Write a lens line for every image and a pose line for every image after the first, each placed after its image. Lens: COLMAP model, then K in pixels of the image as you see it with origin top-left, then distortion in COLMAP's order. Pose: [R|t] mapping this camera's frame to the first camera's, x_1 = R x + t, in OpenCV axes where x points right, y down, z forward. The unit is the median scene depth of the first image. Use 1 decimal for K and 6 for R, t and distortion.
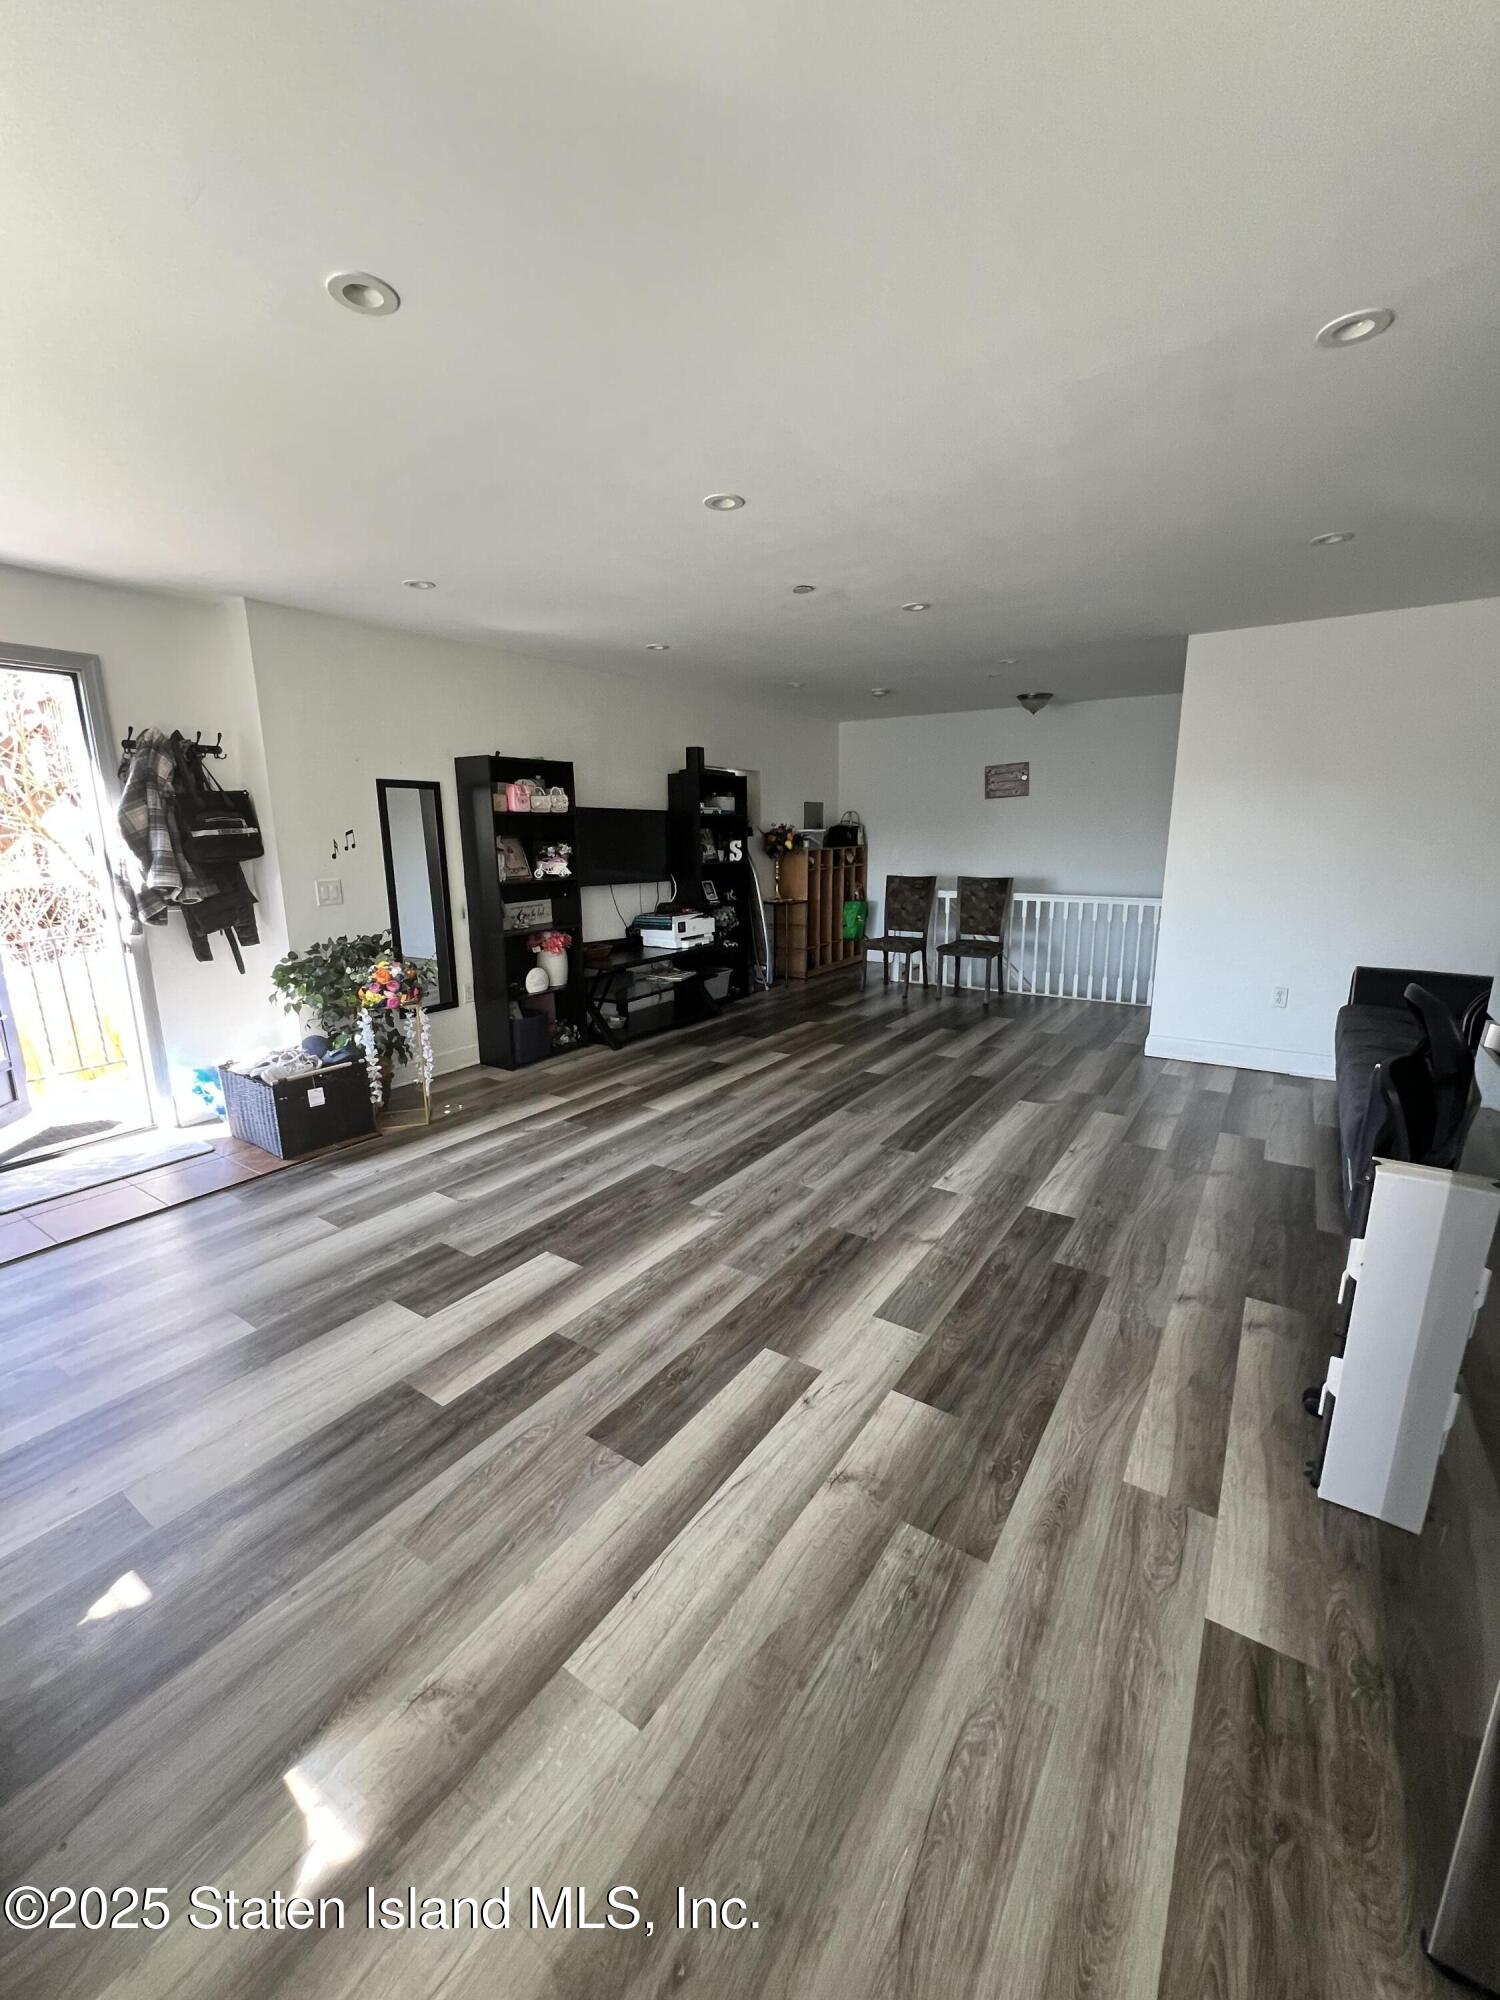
lens RADIAL K [[806.5, 0, 745.3], [0, 806.5, 991.8], [0, 0, 1]] dist [-0.000561, -0.000170]
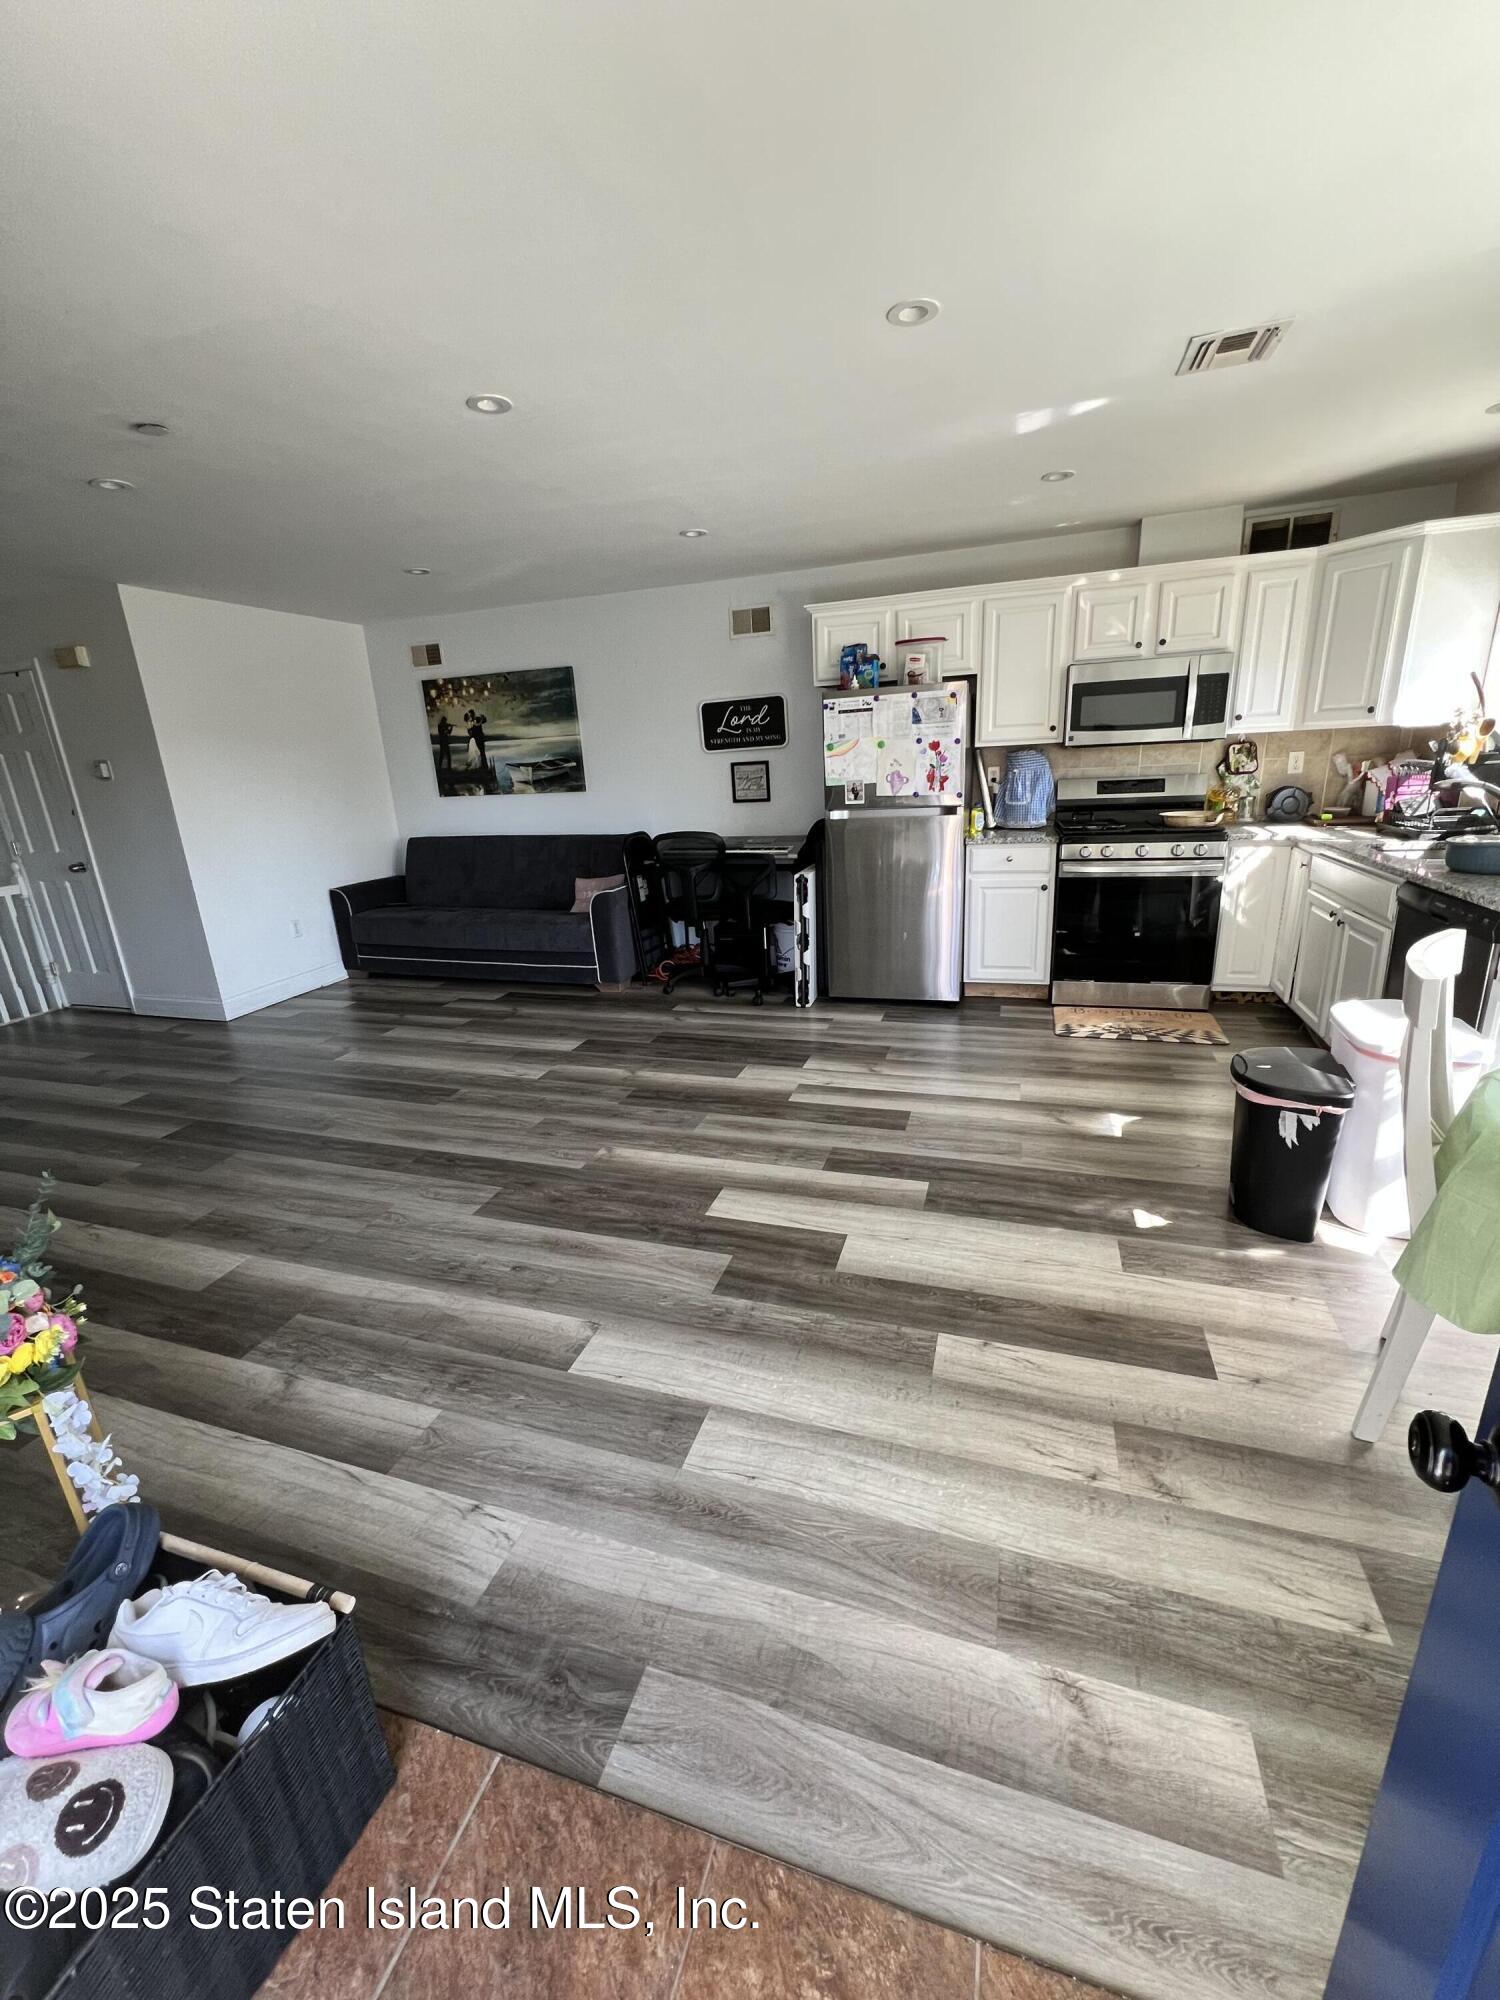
lens RADIAL K [[806.5, 0, 745.3], [0, 806.5, 991.8], [0, 0, 1]] dist [-0.000561, -0.000170]
pose [[-0.268579, -0.251983, 0.929715, -1.046346], [0.247092, 0.914860, 0.319338, -0.200458], [-0.931027, 0.315493, -0.183449, 1.024914]]
